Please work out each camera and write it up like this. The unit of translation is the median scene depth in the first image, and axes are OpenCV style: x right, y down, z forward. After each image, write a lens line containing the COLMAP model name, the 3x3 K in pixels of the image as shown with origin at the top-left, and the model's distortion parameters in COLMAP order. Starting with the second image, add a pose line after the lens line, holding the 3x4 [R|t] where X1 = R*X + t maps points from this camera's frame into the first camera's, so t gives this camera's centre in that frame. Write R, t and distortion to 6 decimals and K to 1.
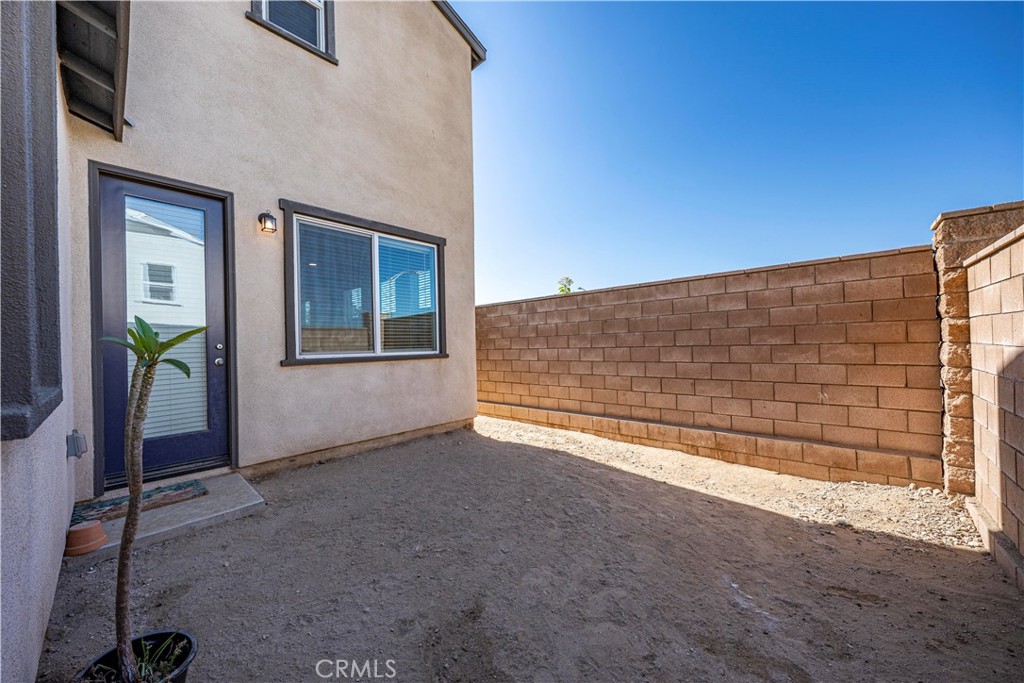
lens RADIAL K [[369.9, 0, 469.0], [0, 369.9, 340.4], [0, 0, 1]] dist [0.000316, 0.000006]
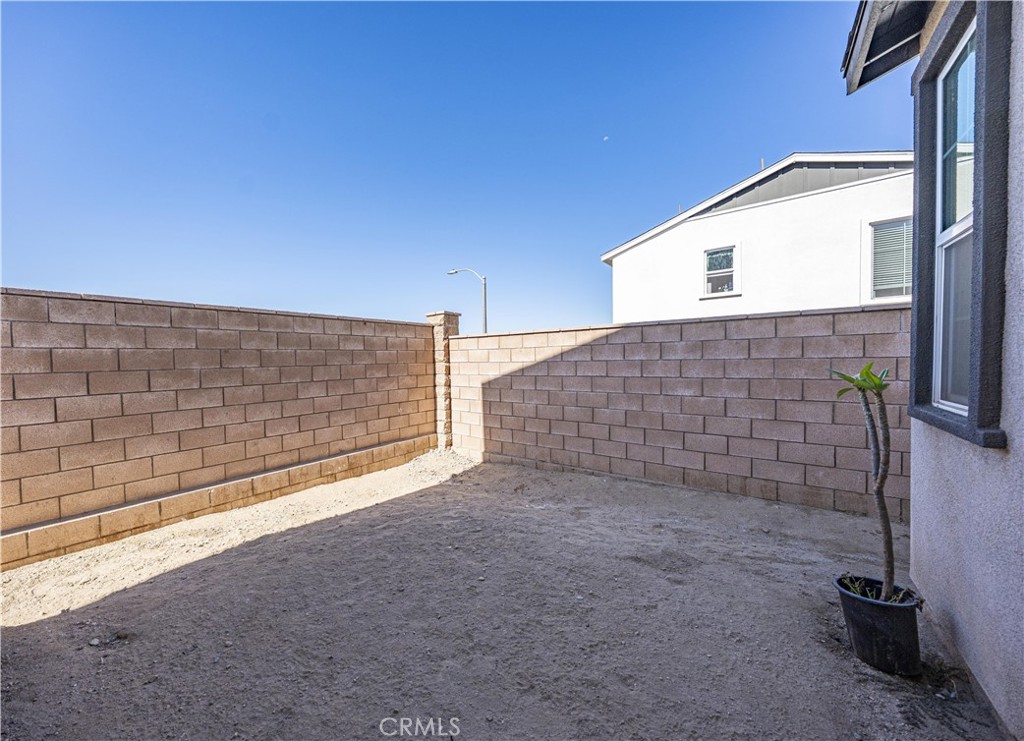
lens RADIAL K [[364.4, 0, 512.0], [0, 364.4, 370.5], [0, 0, 1]] dist [-0.000055, -0.000069]
pose [[-0.172530, -0.000968, 0.985004, -0.524484], [0.009174, 0.999955, 0.002590, -0.011960], [-0.984962, 0.009483, -0.172513, 0.676136]]
